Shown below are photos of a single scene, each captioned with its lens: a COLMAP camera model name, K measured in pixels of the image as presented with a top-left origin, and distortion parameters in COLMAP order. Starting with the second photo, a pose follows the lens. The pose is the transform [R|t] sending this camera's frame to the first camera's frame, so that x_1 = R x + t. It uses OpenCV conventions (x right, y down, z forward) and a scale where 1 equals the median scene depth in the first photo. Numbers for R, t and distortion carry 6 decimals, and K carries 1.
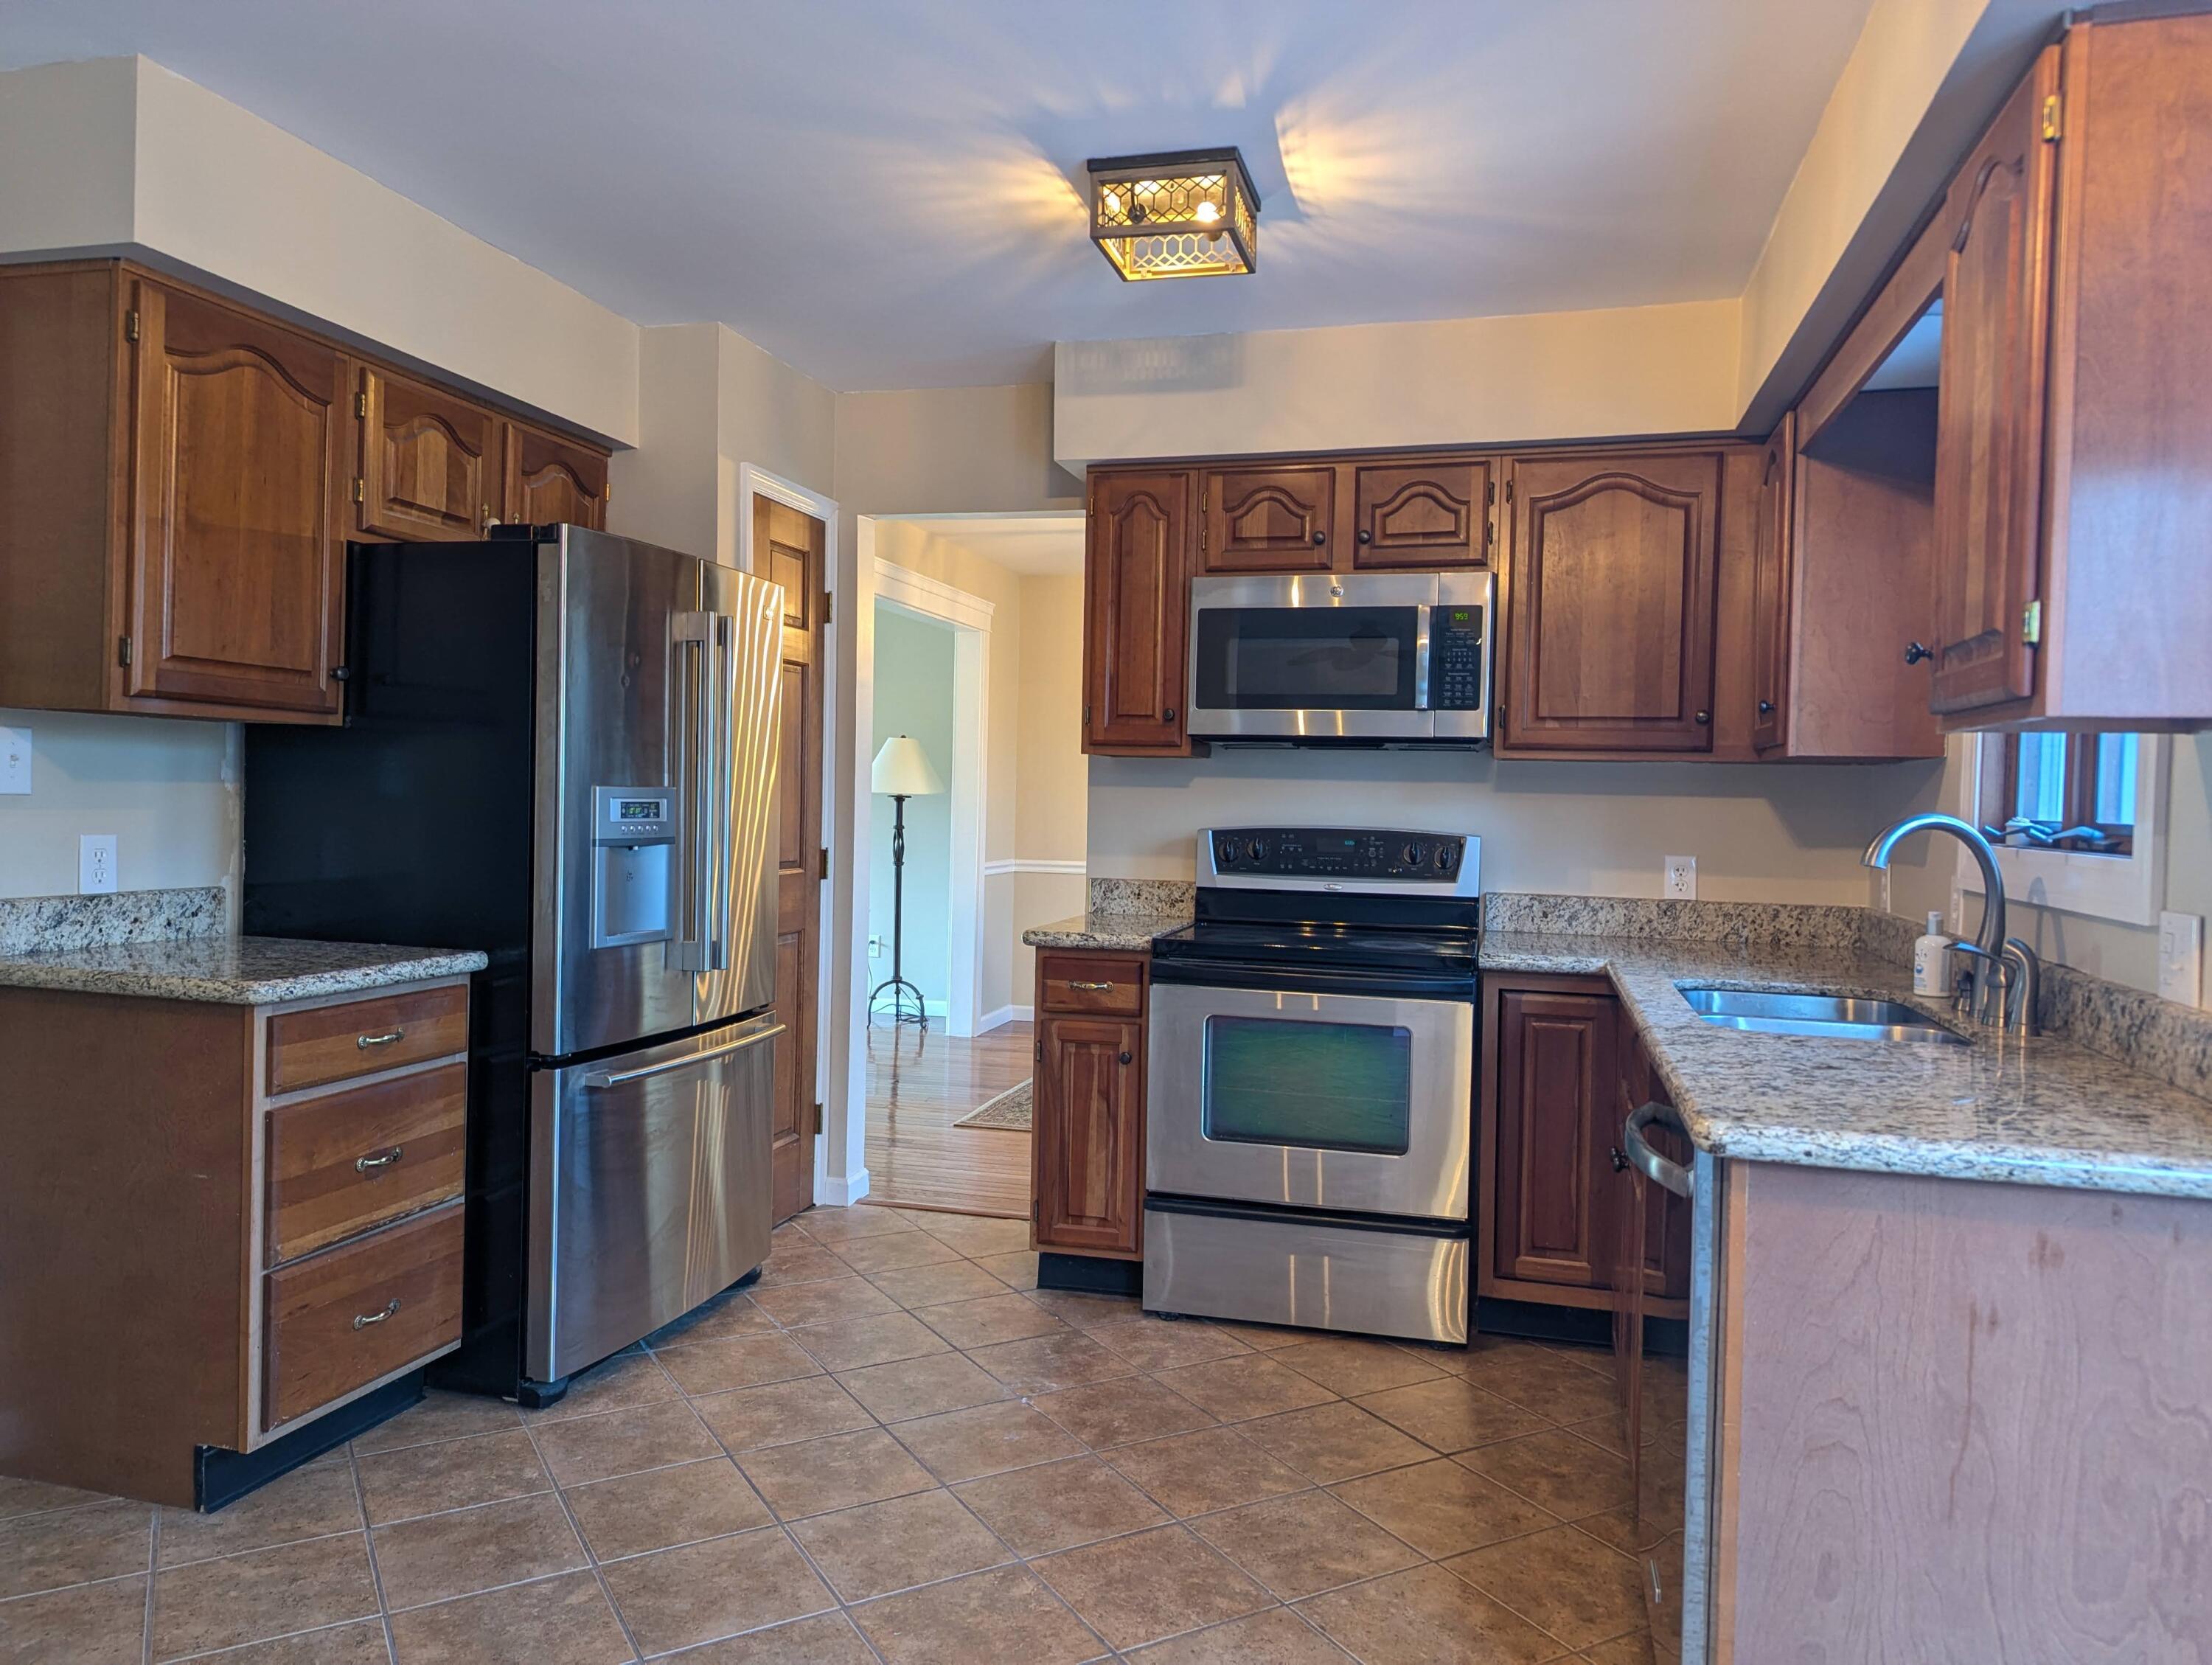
lens RADIAL K [[1555.9, 0, 1107.4], [0, 1555.9, 830.8], [0, 0, 1]] dist [0.059347, -0.050118]
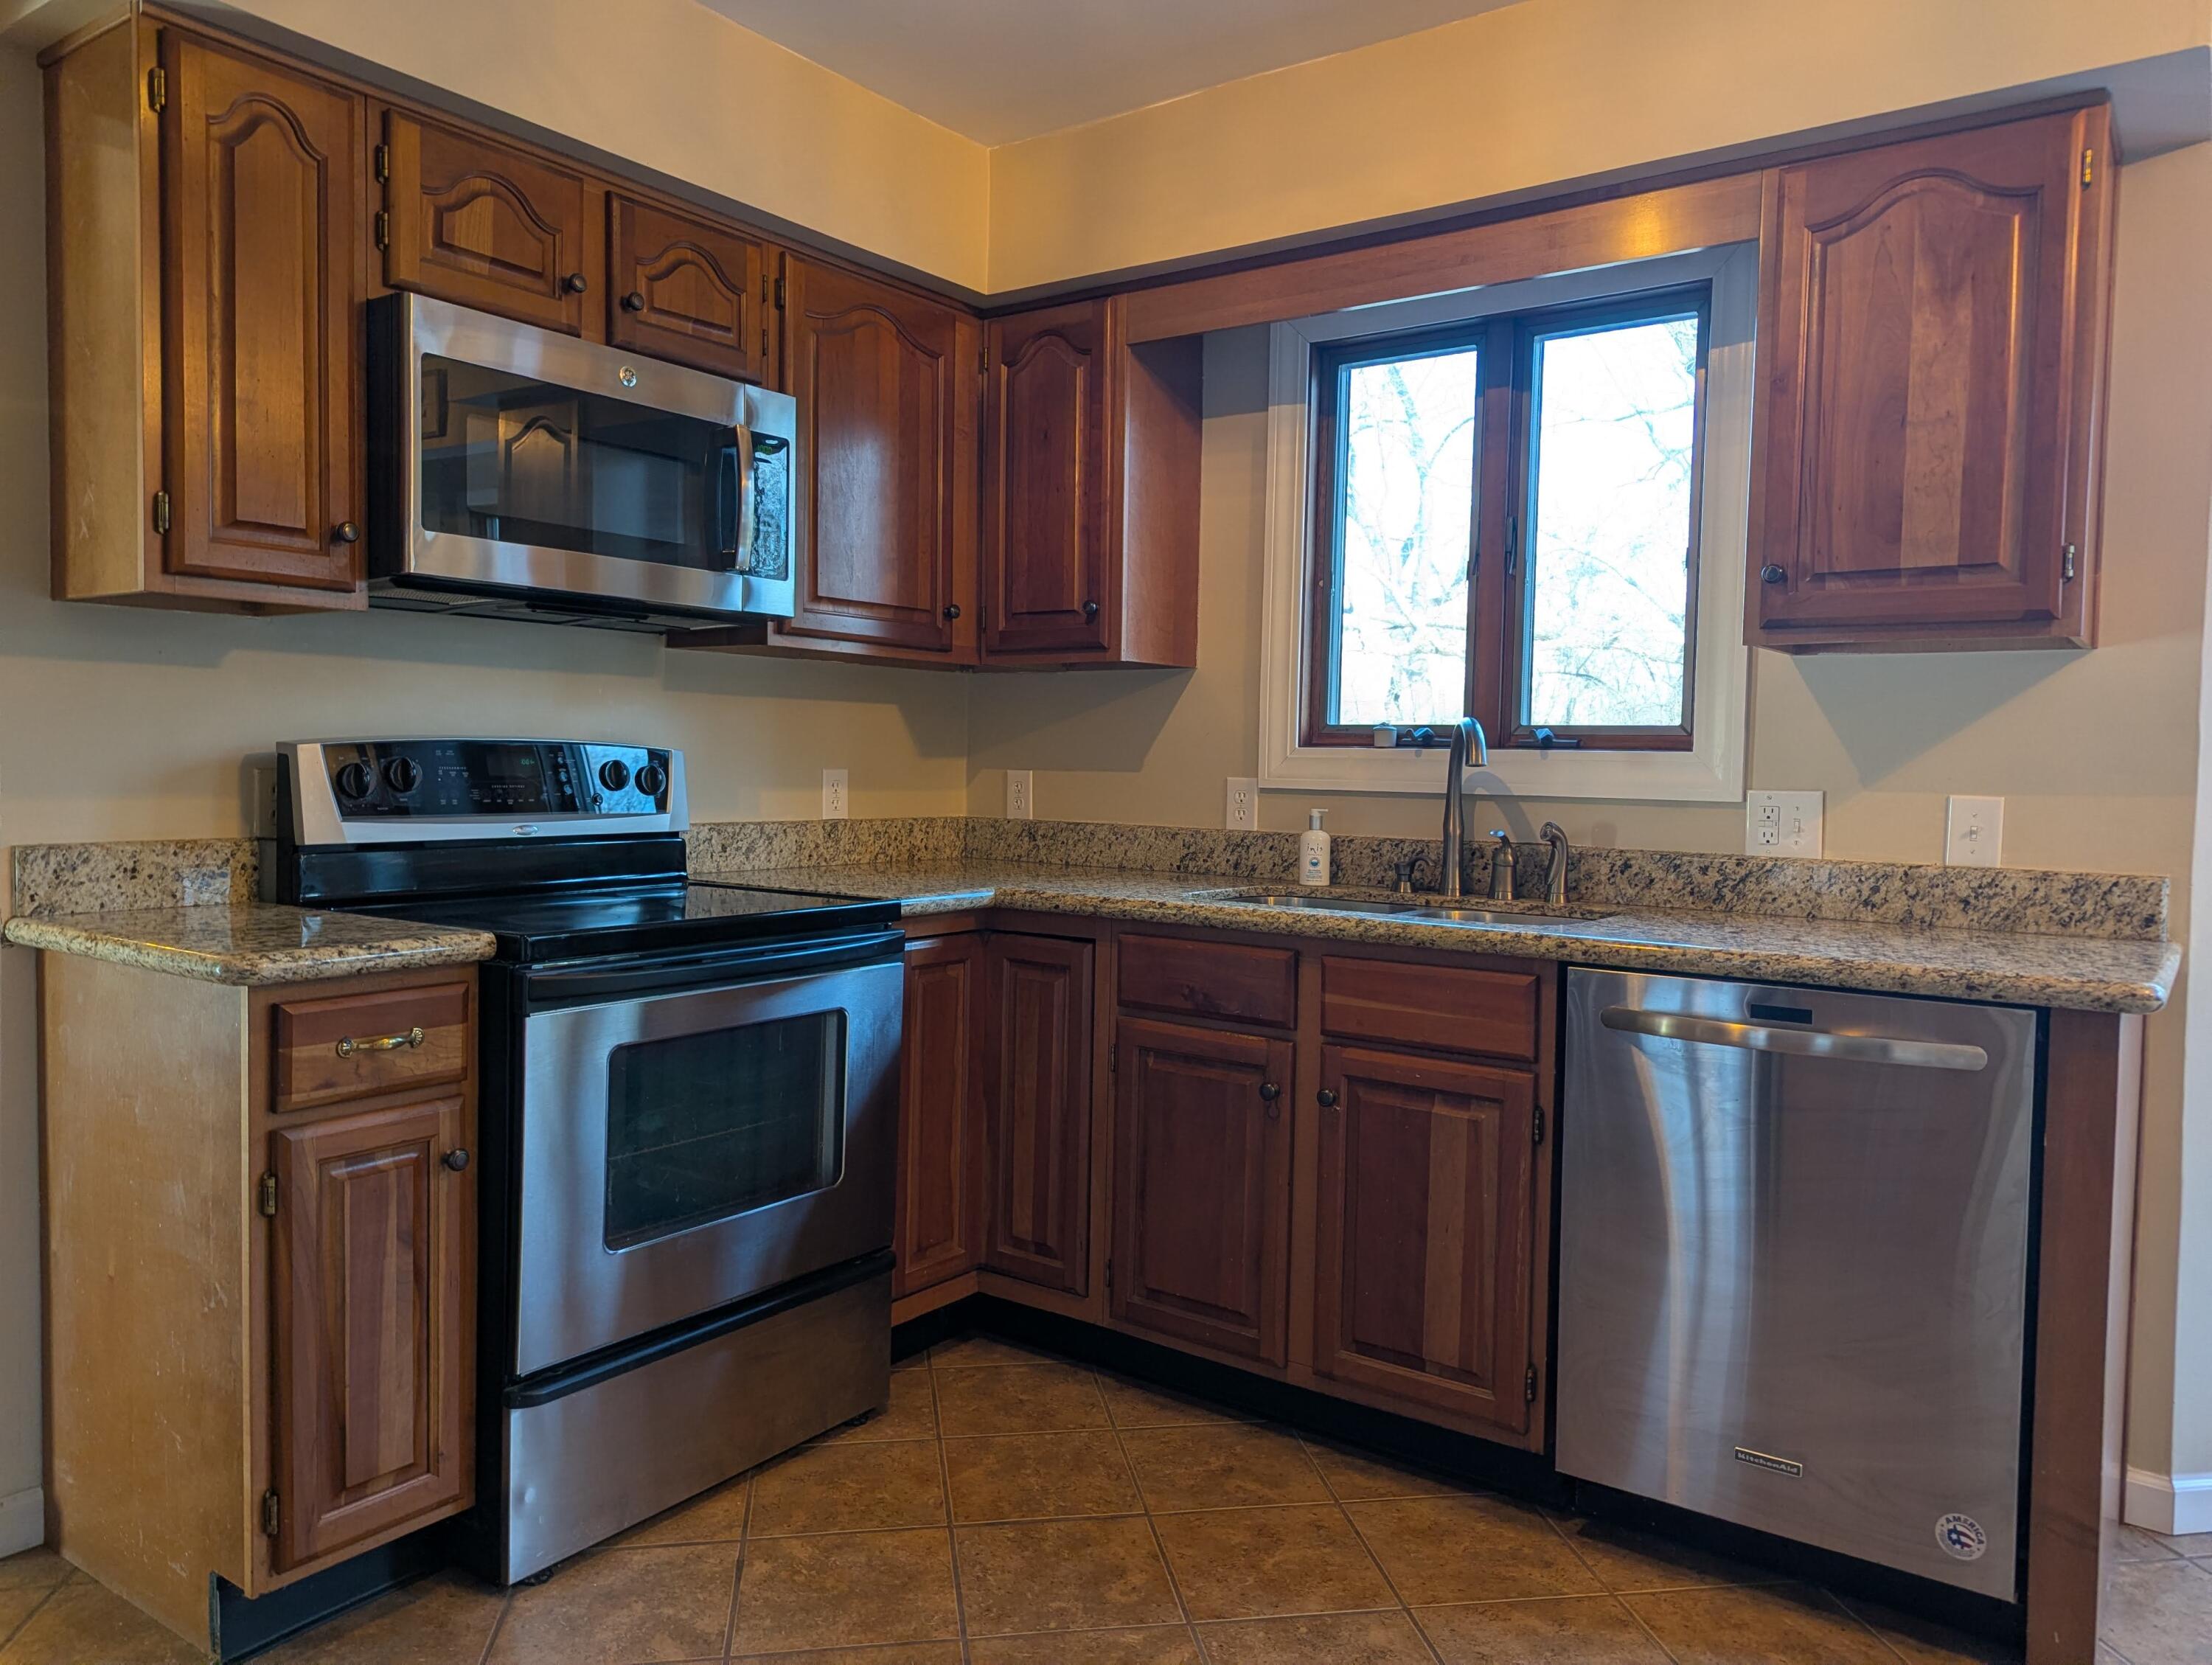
lens RADIAL K [[1555.9, 0, 1106.3], [0, 1555.9, 822.9], [0, 0, 1]] dist [0.059347, -0.050118]
pose [[0.352727, -0.056010, 0.934049, -0.442056], [0.010578, 0.998382, 0.055873, -0.001143], [-0.935667, -0.009828, 0.352748, 0.623435]]
